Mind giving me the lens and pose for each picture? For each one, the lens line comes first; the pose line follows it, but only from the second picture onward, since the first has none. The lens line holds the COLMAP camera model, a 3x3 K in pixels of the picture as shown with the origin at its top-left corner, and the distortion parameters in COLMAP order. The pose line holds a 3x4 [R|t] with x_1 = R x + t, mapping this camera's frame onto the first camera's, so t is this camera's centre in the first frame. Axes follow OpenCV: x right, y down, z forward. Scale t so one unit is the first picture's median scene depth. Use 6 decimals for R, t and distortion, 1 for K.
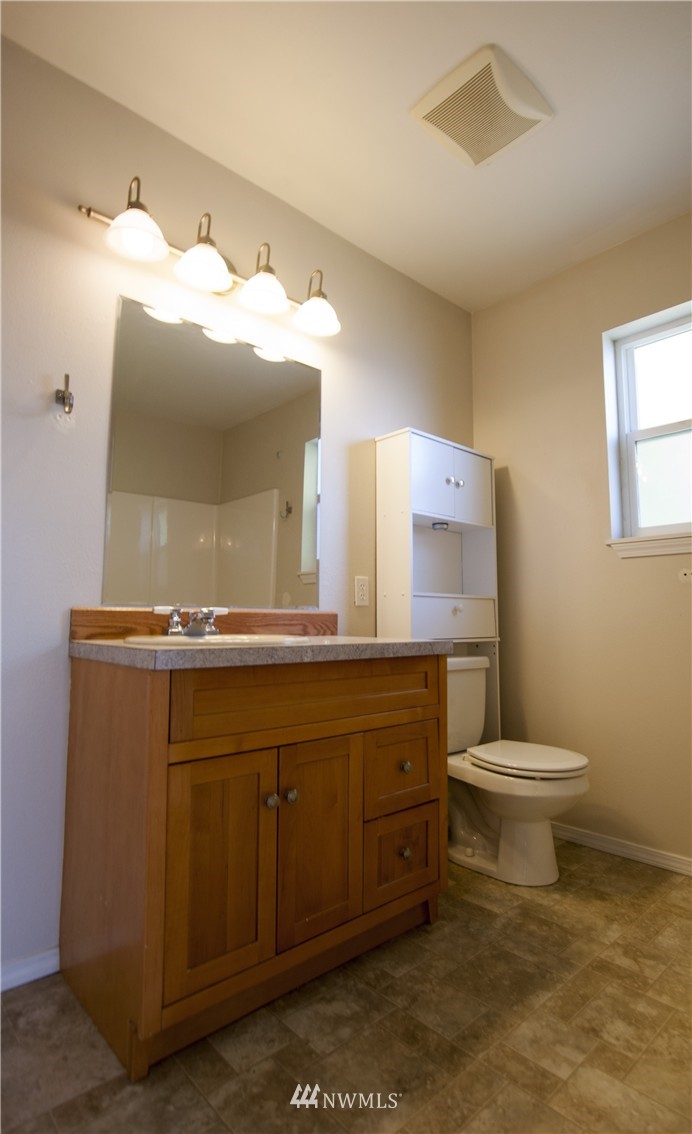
lens RADIAL K [[579.6, 0, 346.0], [0, 579.6, 567.0], [0, 0, 1]] dist [-0.040900, 0.012362]
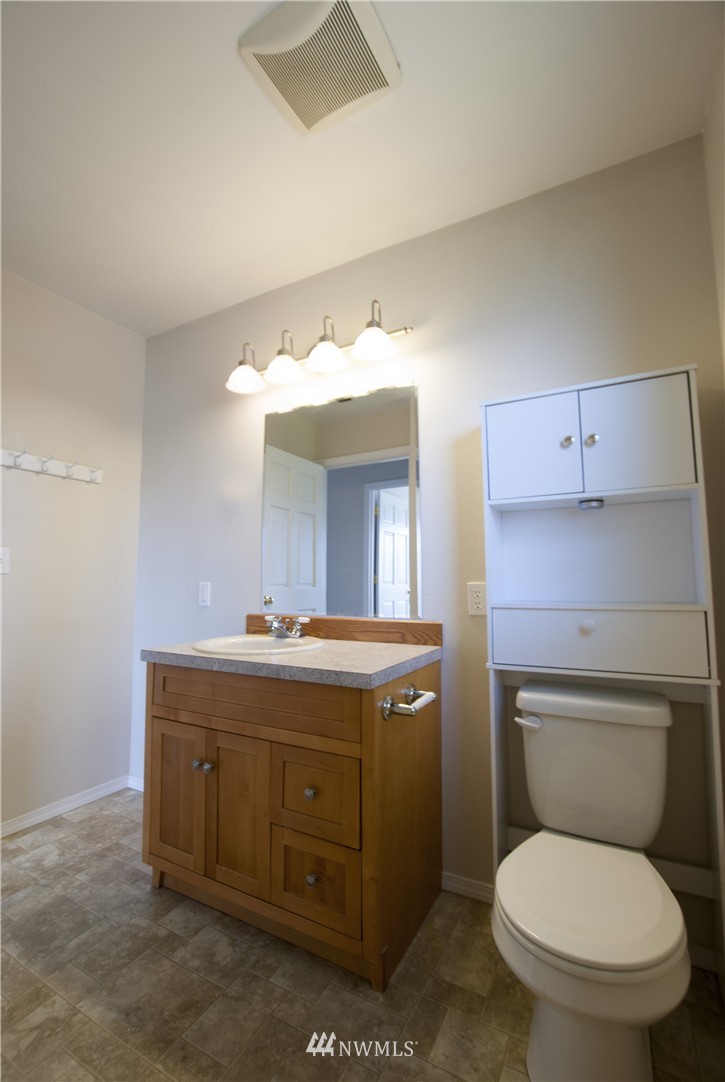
lens RADIAL K [[480.2, 0, 362.5], [0, 480.2, 541.0], [0, 0, 1]] dist [-0.050948, 0.015941]
pose [[0.325092, -0.081152, -0.942194, 1.022440], [0.096179, 0.993982, -0.052428, -0.037042], [0.940779, -0.073575, 0.330941, 0.923030]]
